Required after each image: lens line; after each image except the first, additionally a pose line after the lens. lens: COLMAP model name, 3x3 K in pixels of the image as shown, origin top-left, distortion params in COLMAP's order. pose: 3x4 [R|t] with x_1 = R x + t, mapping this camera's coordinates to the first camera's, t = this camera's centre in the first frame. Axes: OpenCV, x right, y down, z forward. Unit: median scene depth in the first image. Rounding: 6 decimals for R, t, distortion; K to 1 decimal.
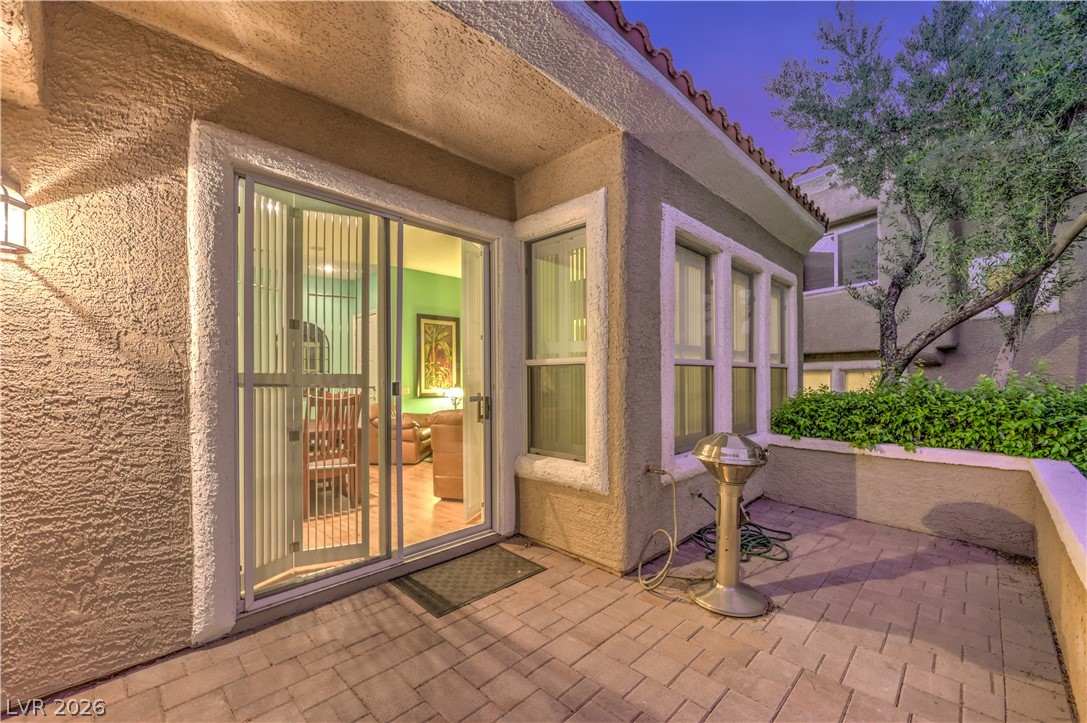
lens RADIAL K [[438.8, 0, 544.6], [0, 438.8, 374.1], [0, 0, 1]] dist [-0.000751, 0.000037]
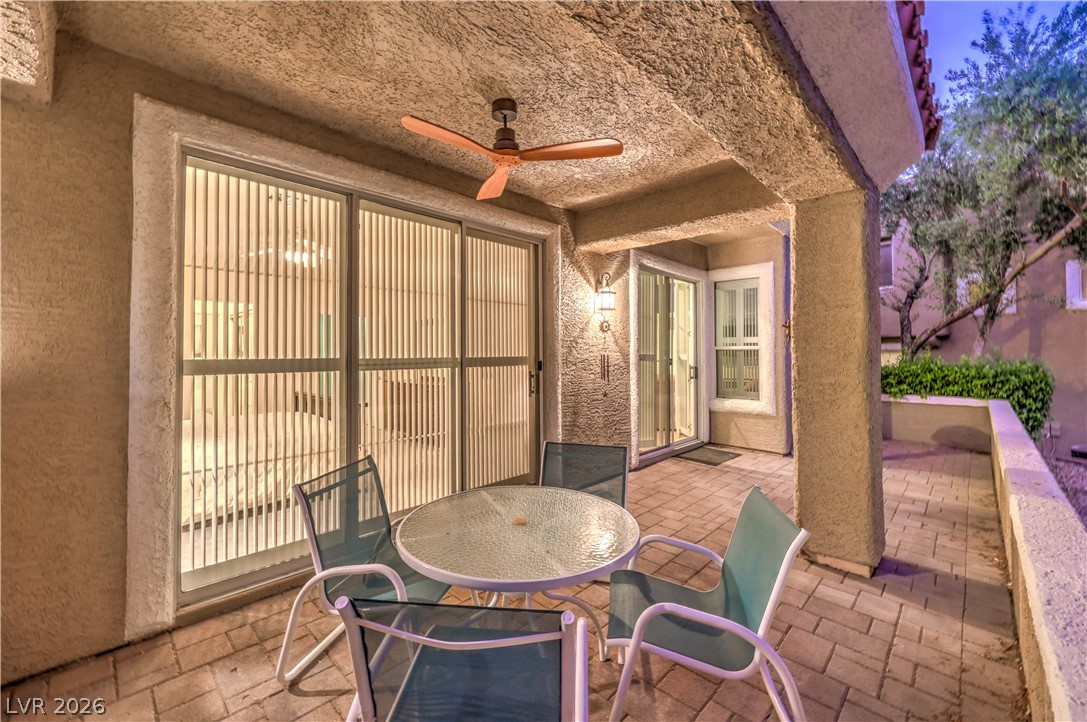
lens RADIAL K [[443.1, 0, 542.0], [0, 443.1, 342.4], [0, 0, 1]] dist [-0.000757, -0.000153]
pose [[0.999947, 0.004171, 0.009435, -0.720723], [-0.003995, 0.999819, -0.018579, -0.011523], [-0.009511, 0.018540, 0.999783, -0.771975]]
